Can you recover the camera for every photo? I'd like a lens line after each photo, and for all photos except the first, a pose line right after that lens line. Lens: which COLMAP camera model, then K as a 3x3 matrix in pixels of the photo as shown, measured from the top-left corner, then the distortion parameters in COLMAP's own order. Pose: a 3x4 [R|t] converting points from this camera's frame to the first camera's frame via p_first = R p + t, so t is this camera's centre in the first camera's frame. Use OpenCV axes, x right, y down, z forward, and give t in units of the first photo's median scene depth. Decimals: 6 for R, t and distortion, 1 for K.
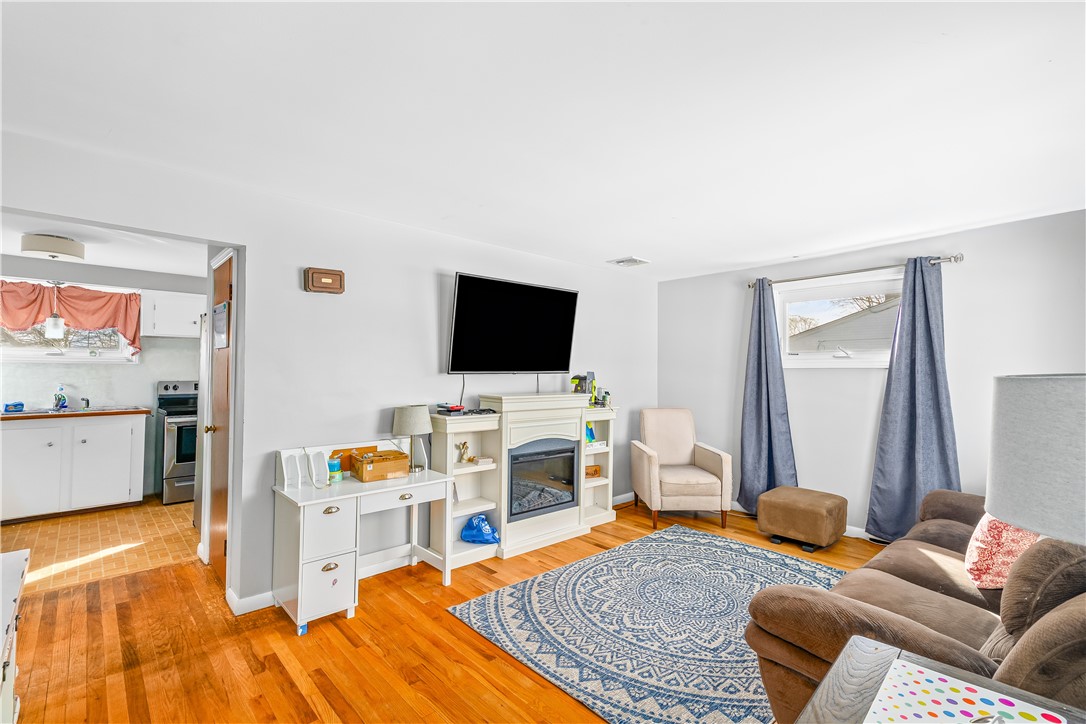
lens RADIAL K [[486.7, 0, 539.6], [0, 486.7, 361.2], [0, 0, 1]] dist [0.022179, -0.001112]
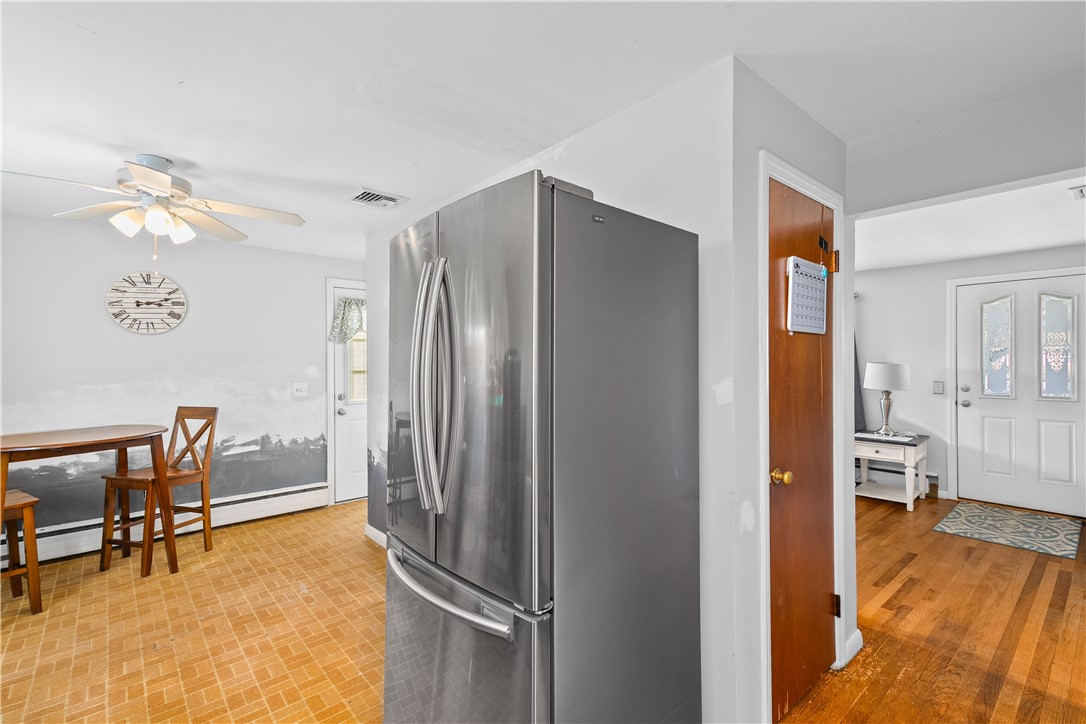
lens RADIAL K [[486.7, 0, 541.9], [0, 486.7, 361.1], [0, 0, 1]] dist [0.022179, -0.001112]
pose [[0.035645, -0.006677, 0.999342, -1.696126], [-0.018389, 0.999804, 0.007336, 0.014580], [-0.999195, -0.018638, 0.035516, 1.736445]]
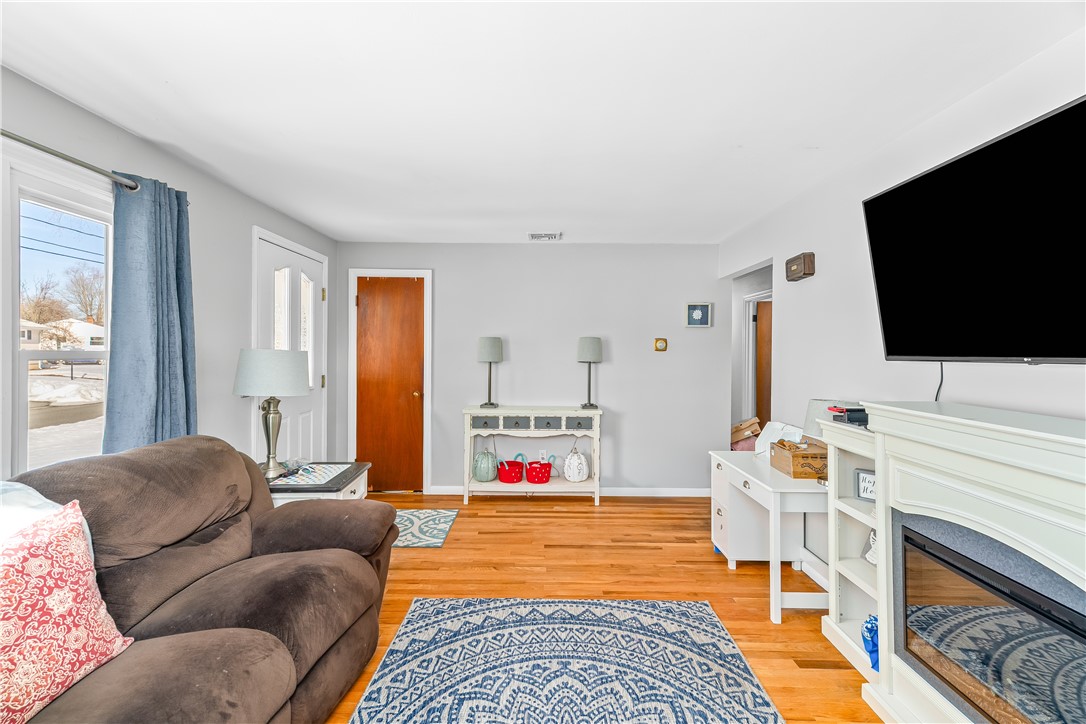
lens RADIAL K [[486.7, 0, 539.7], [0, 486.7, 353.5], [0, 0, 1]] dist [0.022179, -0.001112]
pose [[-0.681681, -0.007259, -0.731613, 0.850124], [0.003584, 0.999906, -0.013261, 0.037847], [0.731641, -0.011662, -0.681591, 1.633153]]
